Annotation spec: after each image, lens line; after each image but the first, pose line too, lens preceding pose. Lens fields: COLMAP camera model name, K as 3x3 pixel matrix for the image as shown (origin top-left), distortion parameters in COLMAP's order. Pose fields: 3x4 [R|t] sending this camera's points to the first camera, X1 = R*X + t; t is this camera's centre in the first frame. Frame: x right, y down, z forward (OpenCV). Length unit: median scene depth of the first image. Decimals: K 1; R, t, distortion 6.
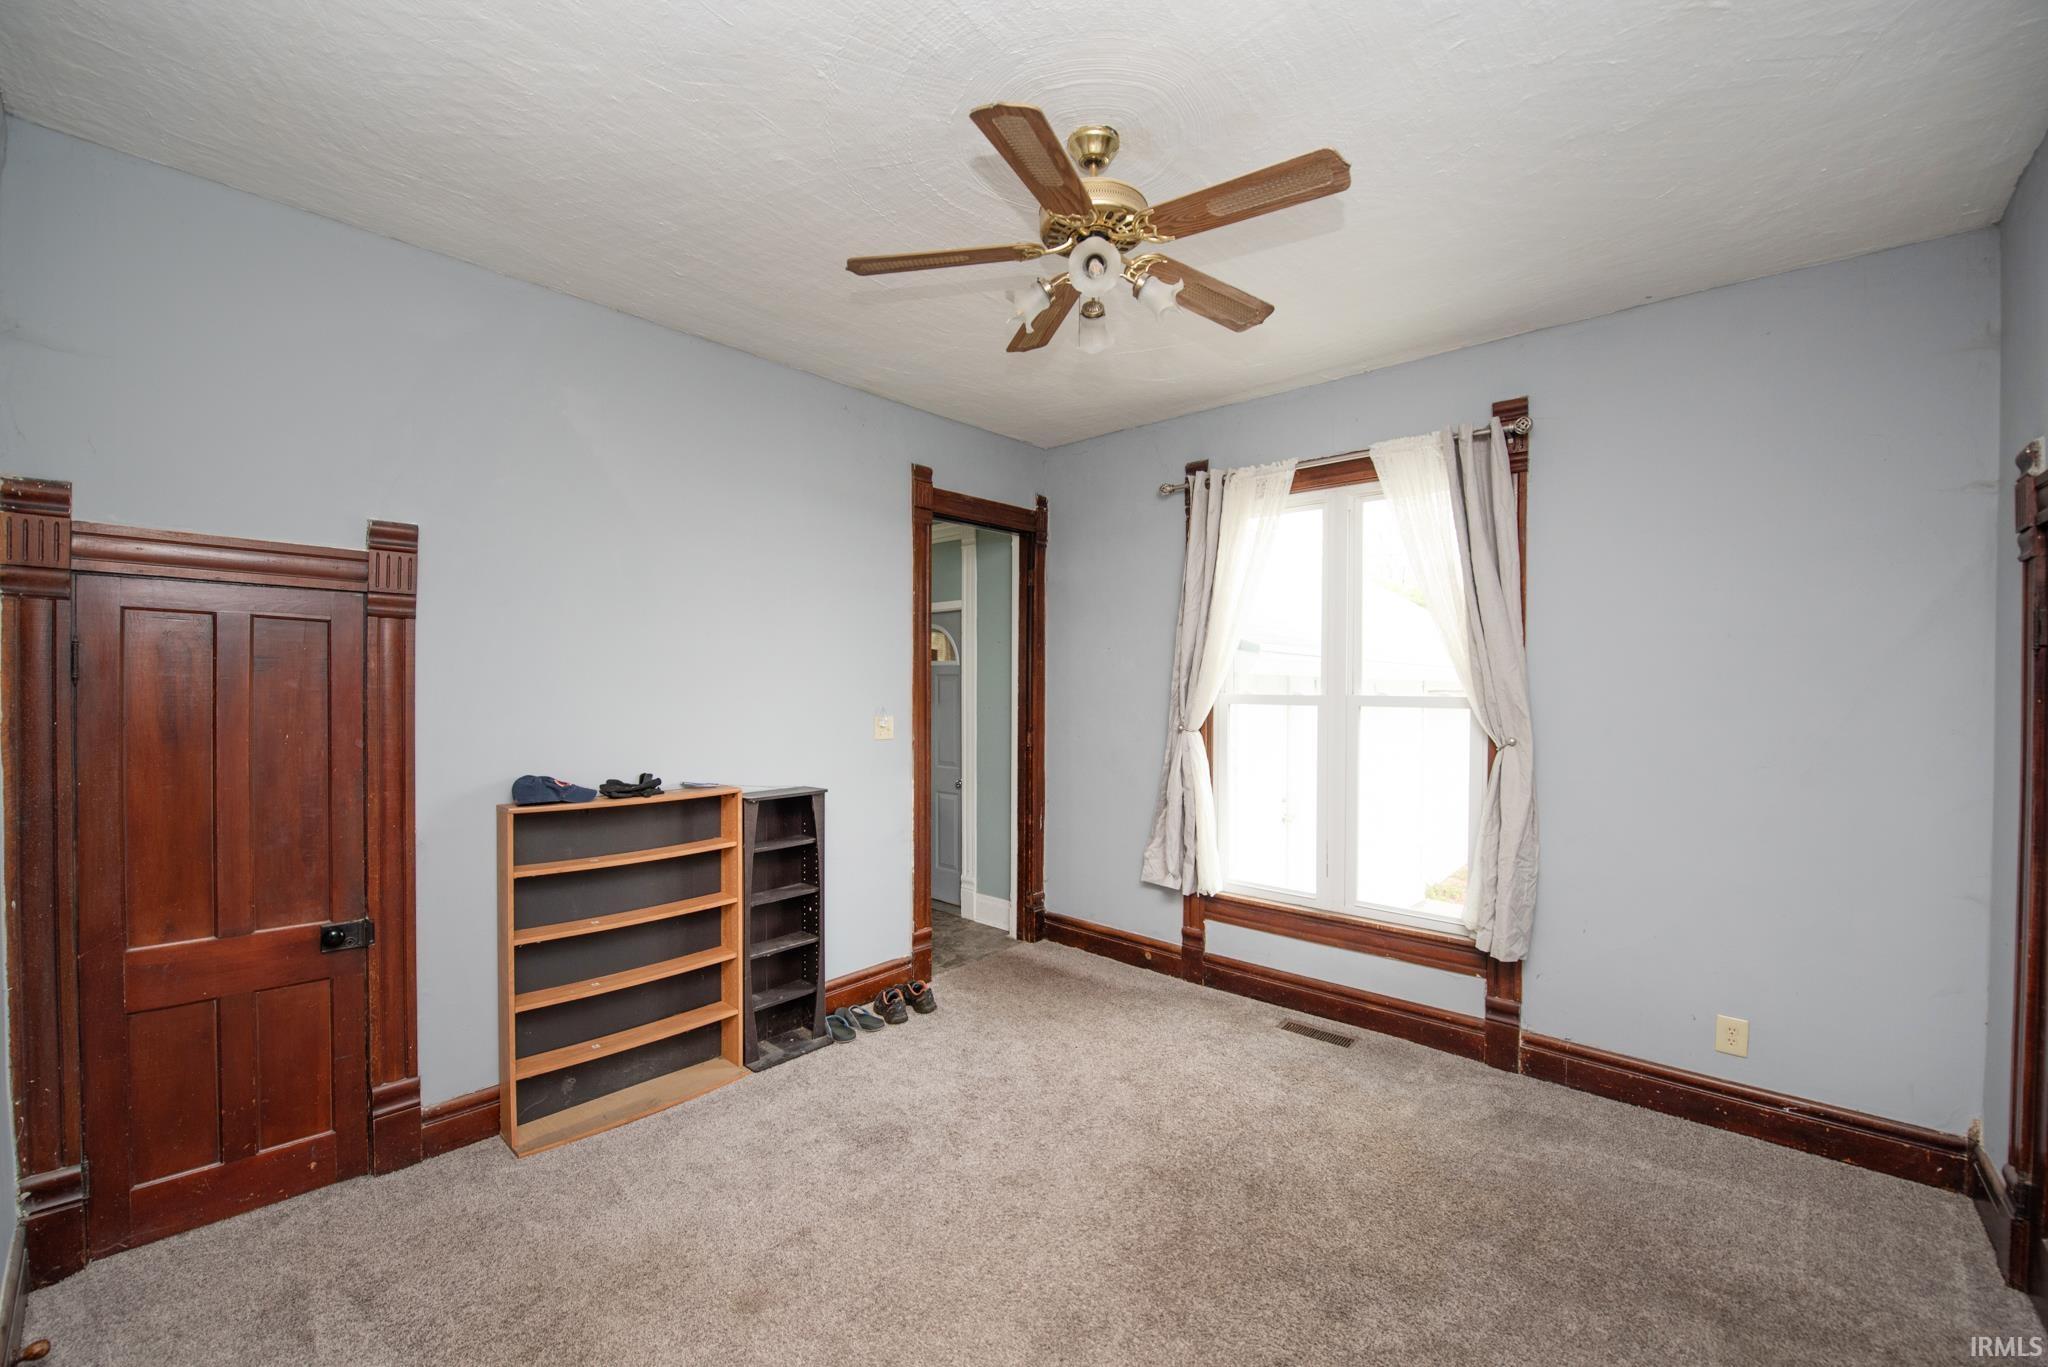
lens RADIAL K [[826.0, 0, 1017.4], [0, 826.0, 691.8], [0, 0, 1]] dist [-0.001050, -0.005970]
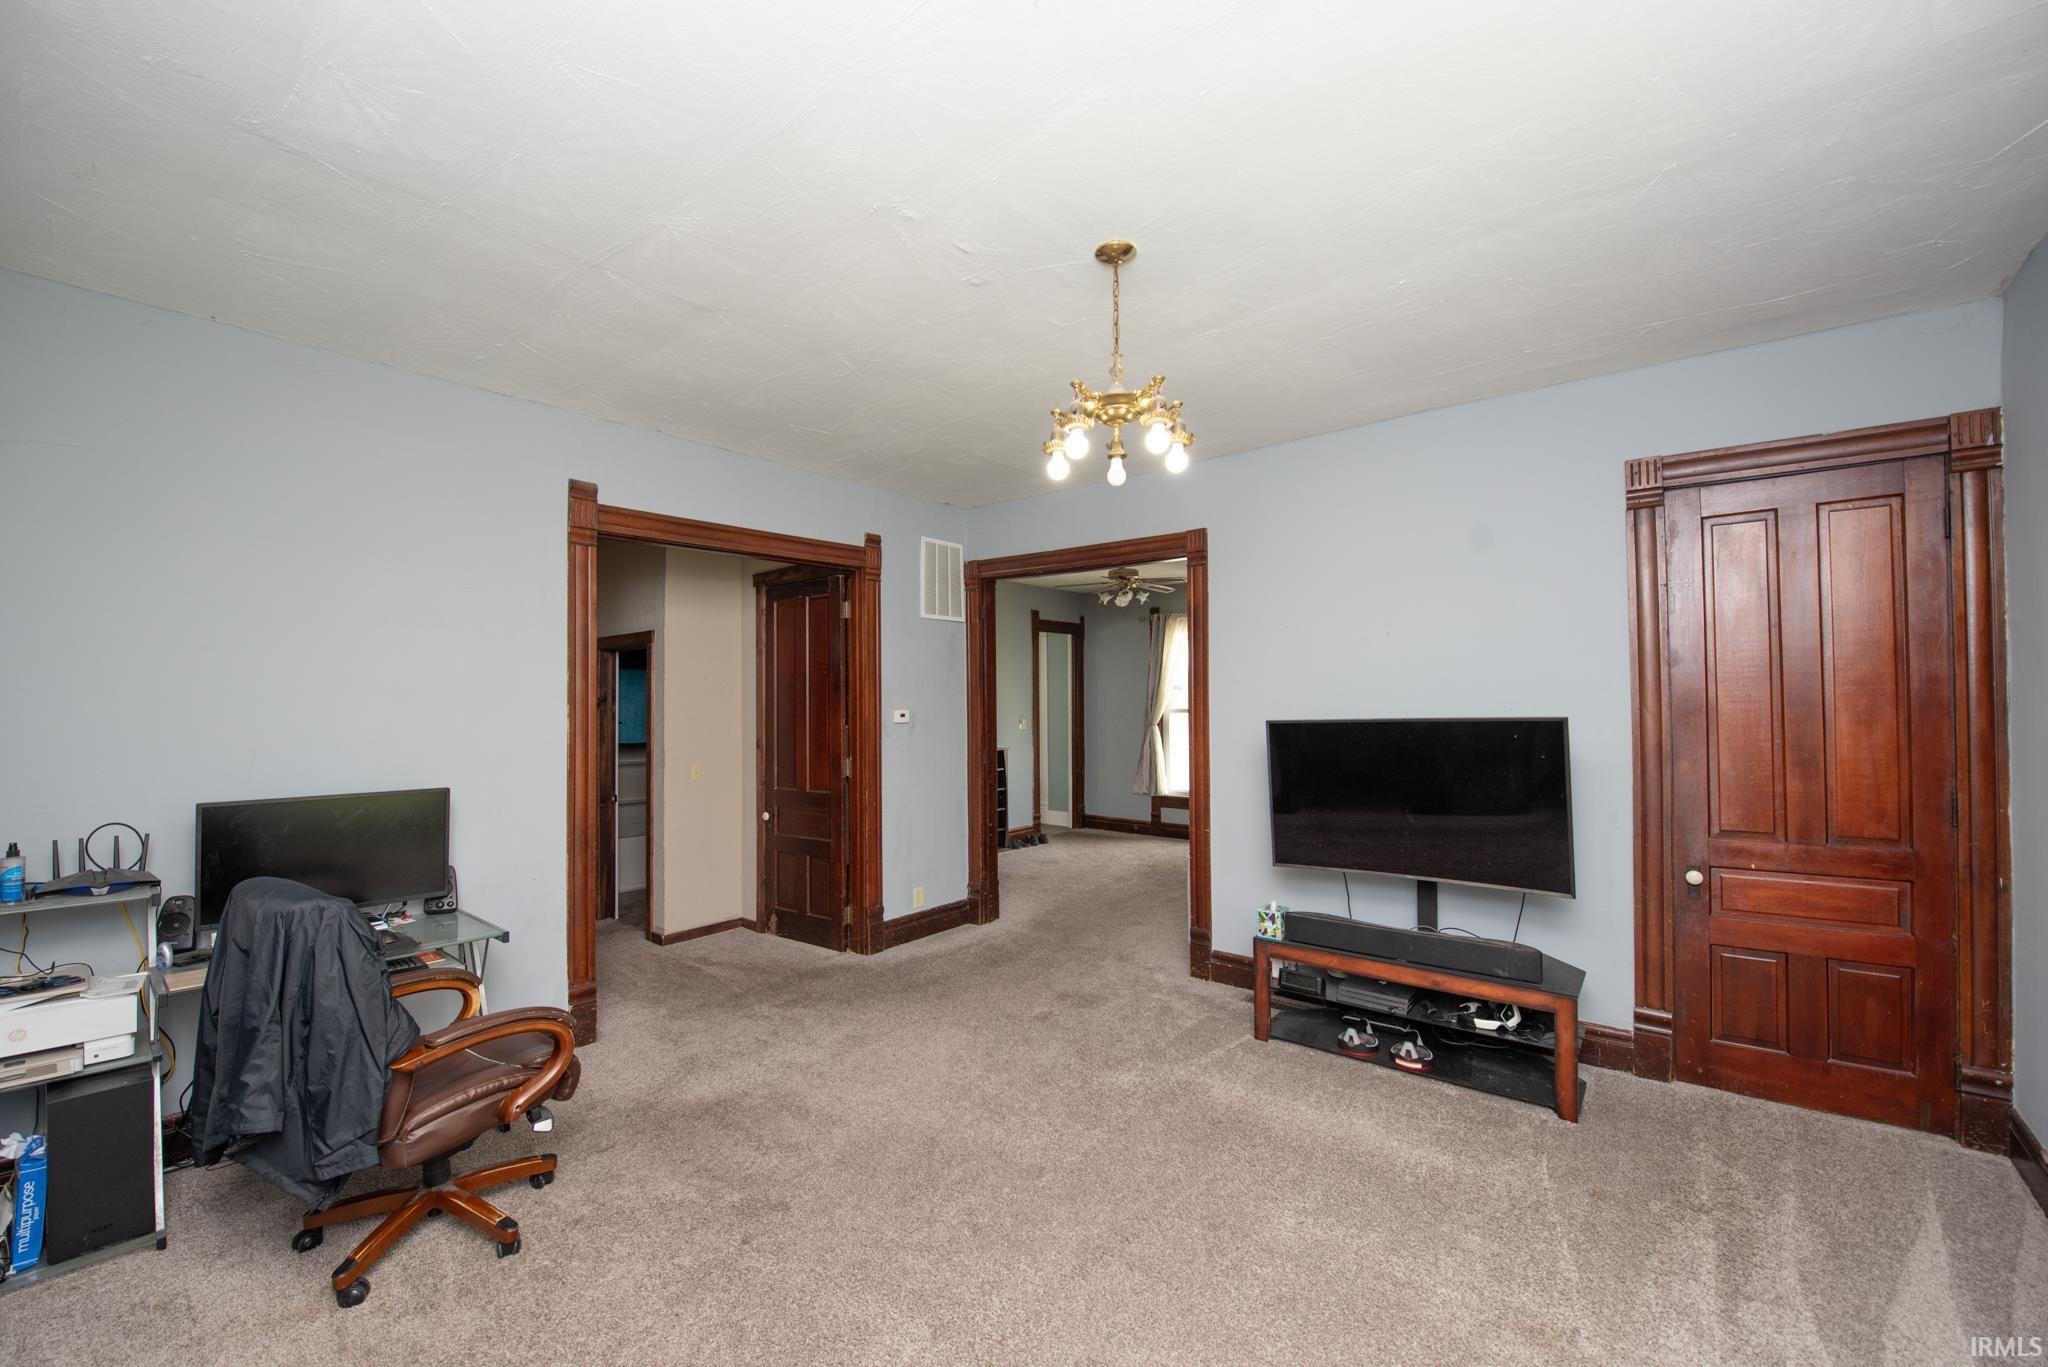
lens RADIAL K [[826.0, 0, 1017.4], [0, 826.0, 691.8], [0, 0, 1]] dist [-0.001050, -0.005970]
pose [[0.998797, -0.012206, 0.047499, -0.270190], [0.012925, 0.999806, -0.014844, -0.014825], [-0.047309, 0.015440, 0.998761, -1.248762]]
